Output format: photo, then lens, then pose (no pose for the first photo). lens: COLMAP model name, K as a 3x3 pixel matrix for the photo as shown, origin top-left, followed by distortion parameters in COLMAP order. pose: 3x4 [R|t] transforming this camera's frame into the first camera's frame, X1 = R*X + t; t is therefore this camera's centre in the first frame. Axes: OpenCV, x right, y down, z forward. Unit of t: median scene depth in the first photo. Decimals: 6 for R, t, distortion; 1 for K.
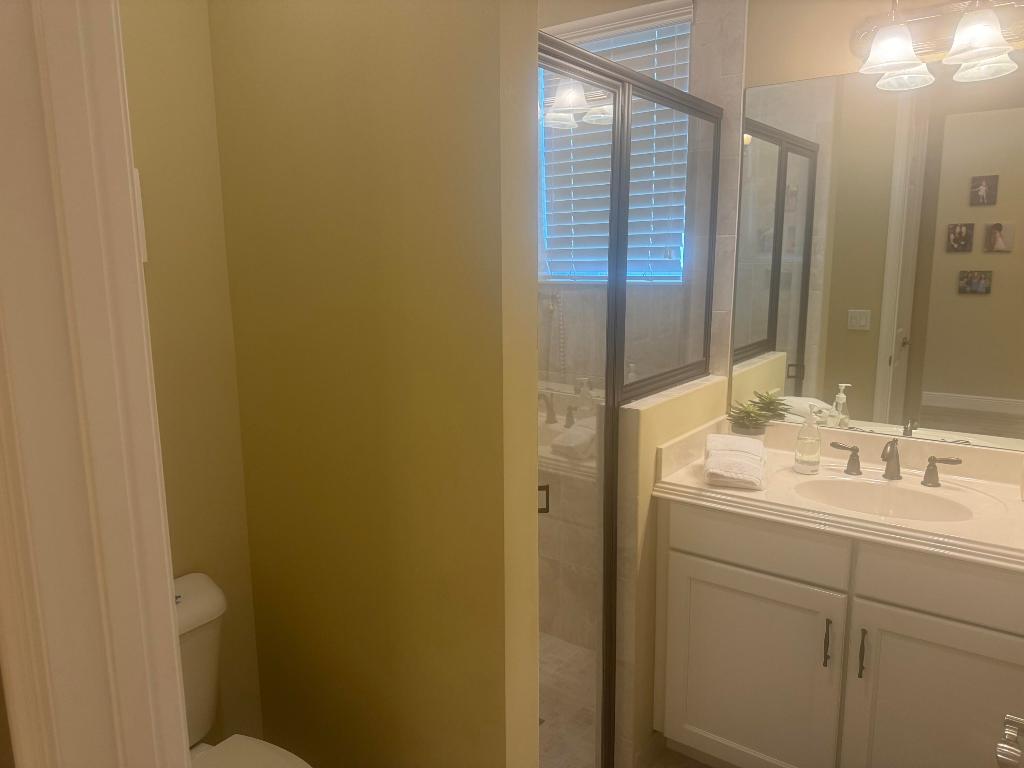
lens RADIAL K [[713.8, 0, 500.3], [0, 713.8, 363.4], [0, 0, 1]] dist [-0.013766, 0.001785]
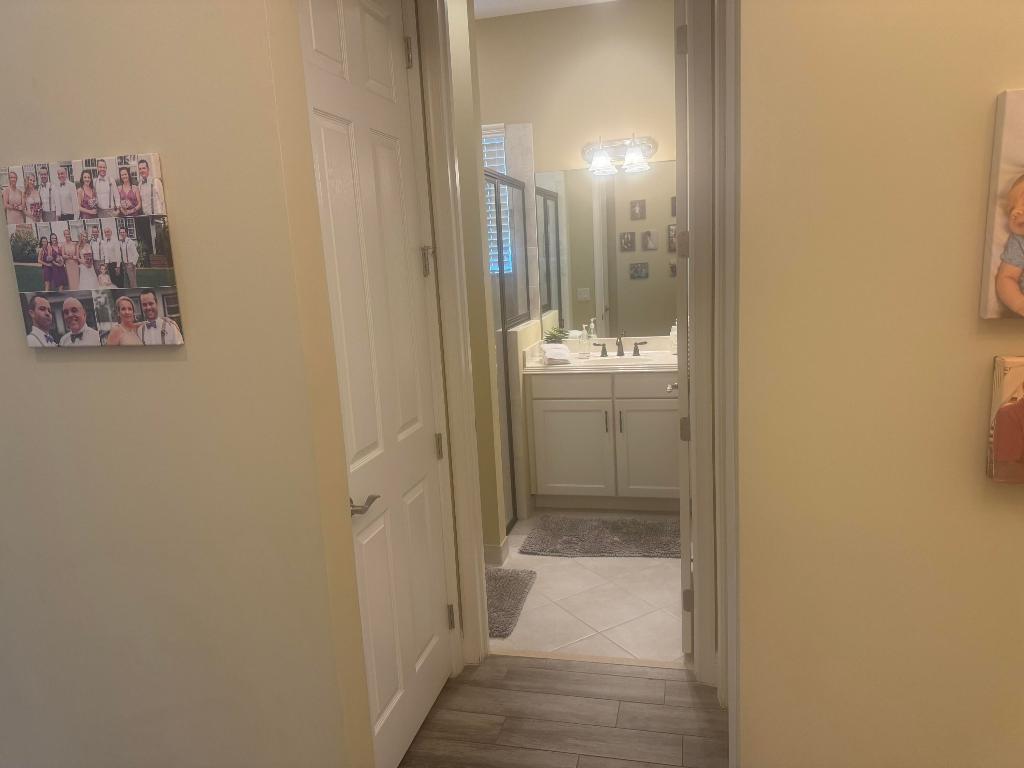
lens RADIAL K [[713.8, 0, 514.4], [0, 713.8, 385.6], [0, 0, 1]] dist [-0.013766, 0.001785]
pose [[0.911162, -0.117035, 0.395077, -0.538332], [0.112200, 0.993054, 0.035410, 0.120351], [-0.396477, 0.012063, 0.917965, -0.761464]]
